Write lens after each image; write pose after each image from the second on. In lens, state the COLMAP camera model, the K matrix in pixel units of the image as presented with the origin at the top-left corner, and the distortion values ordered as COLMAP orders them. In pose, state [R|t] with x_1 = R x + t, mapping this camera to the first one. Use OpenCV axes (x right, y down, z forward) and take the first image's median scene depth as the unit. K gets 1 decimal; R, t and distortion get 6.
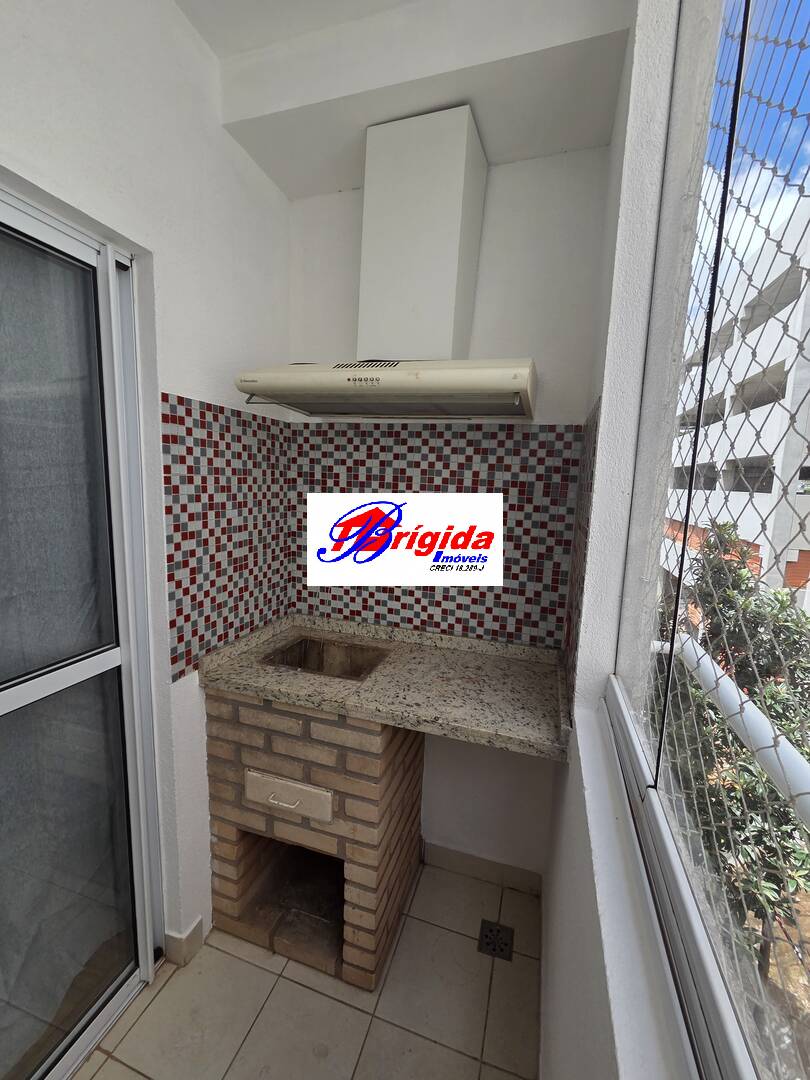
lens RADIAL K [[442.4, 0, 410.2], [0, 442.4, 537.3], [0, 0, 1]] dist [0.006118, -0.001448]
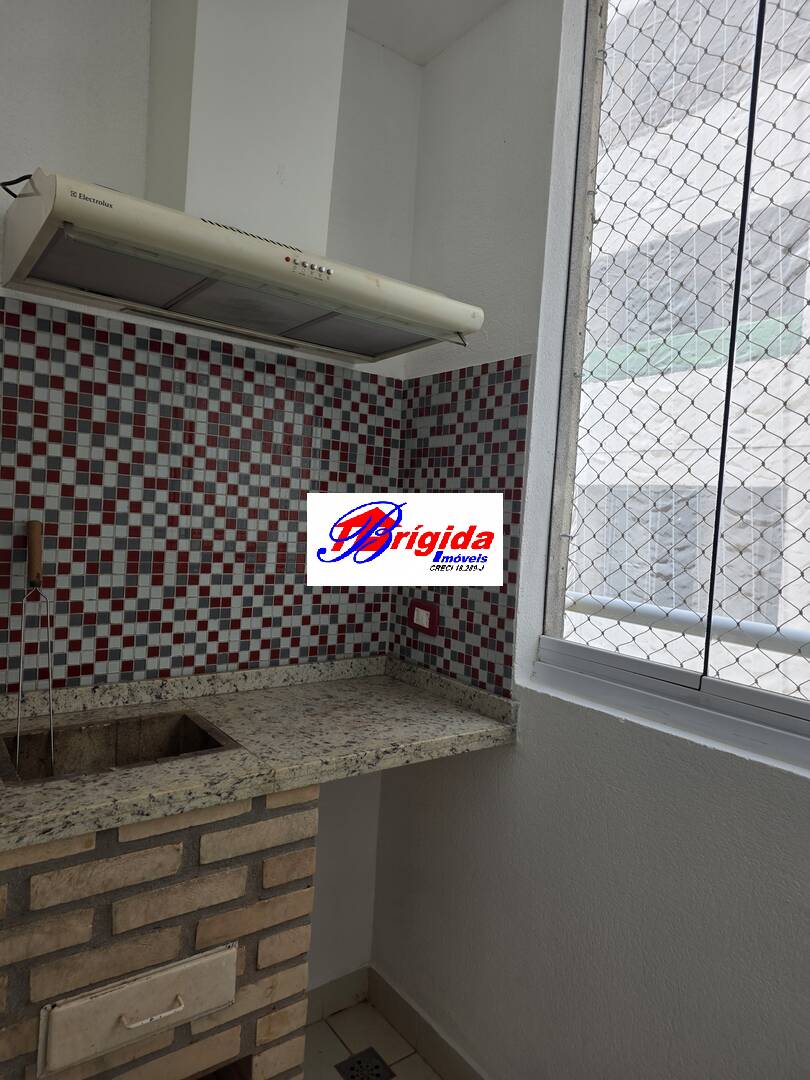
lens RADIAL K [[714.1, 0, 410.5], [0, 714.1, 542.4], [0, 0, 1]] dist [0.069989, -0.054899]
pose [[0.583573, -0.039919, 0.811079, -0.687616], [0.069927, 0.997551, -0.001216, 0.055575], [-0.809045, 0.057426, 0.584935, 0.193621]]
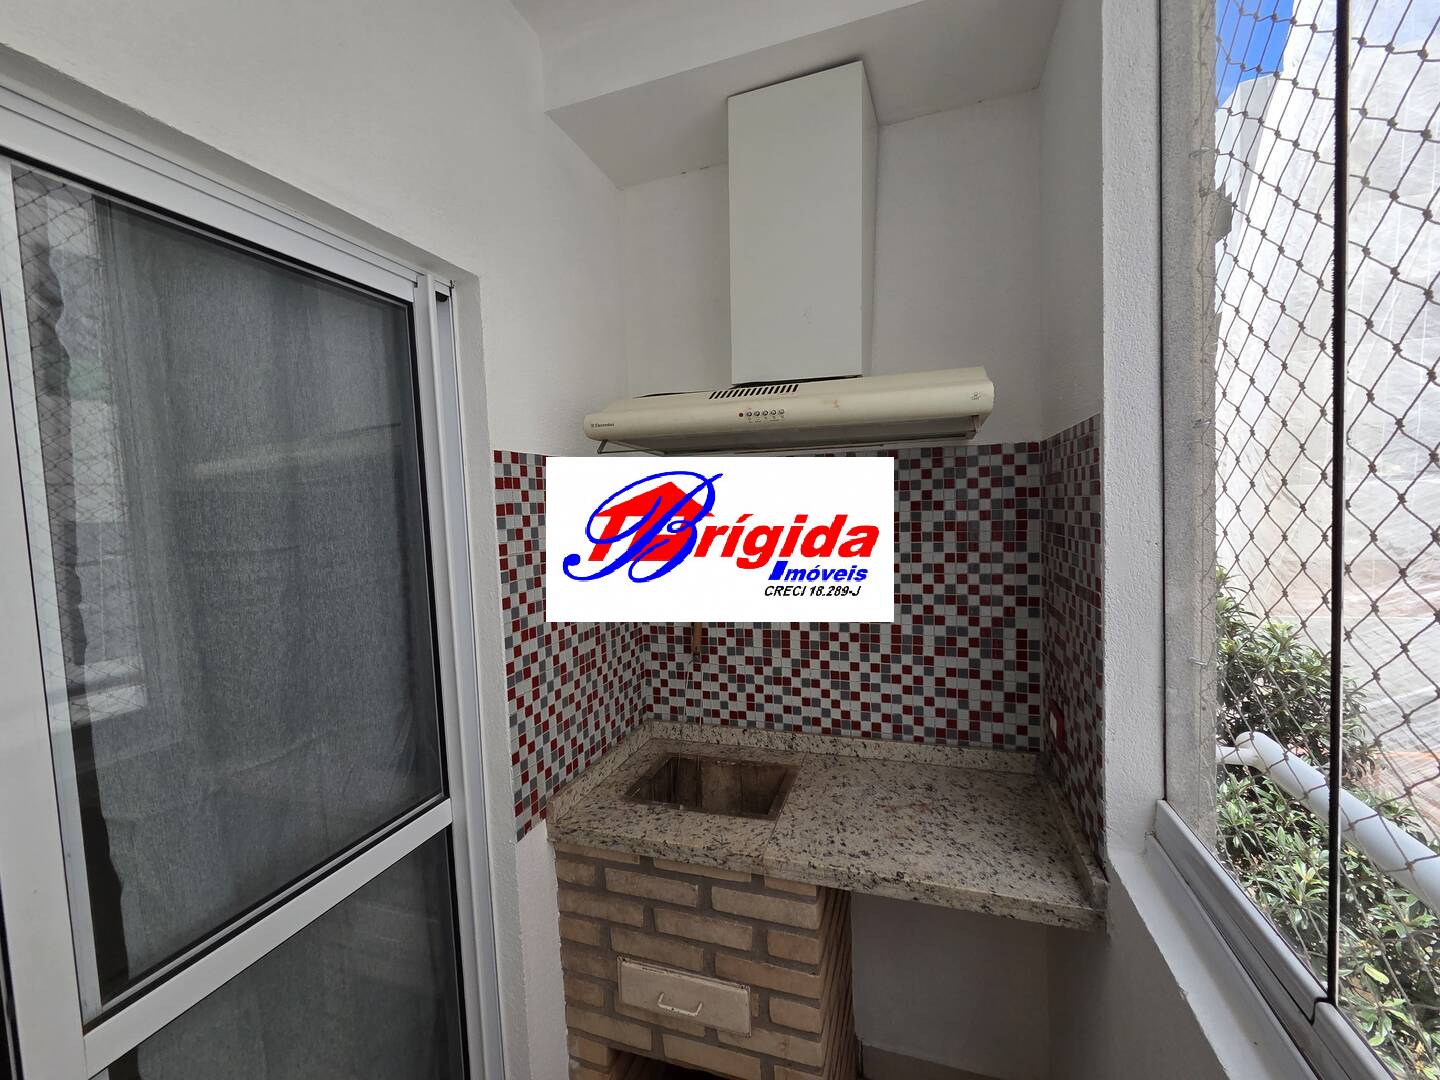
lens RADIAL K [[589.9, 0, 719.3], [0, 589.9, 533.2], [0, 0, 1]] dist [0.006118, -0.001448]
pose [[0.996757, -0.076775, -0.024096, -0.125035], [0.074586, 0.993886, -0.081404, -0.057556], [0.030199, 0.079342, 0.996390, 0.010207]]
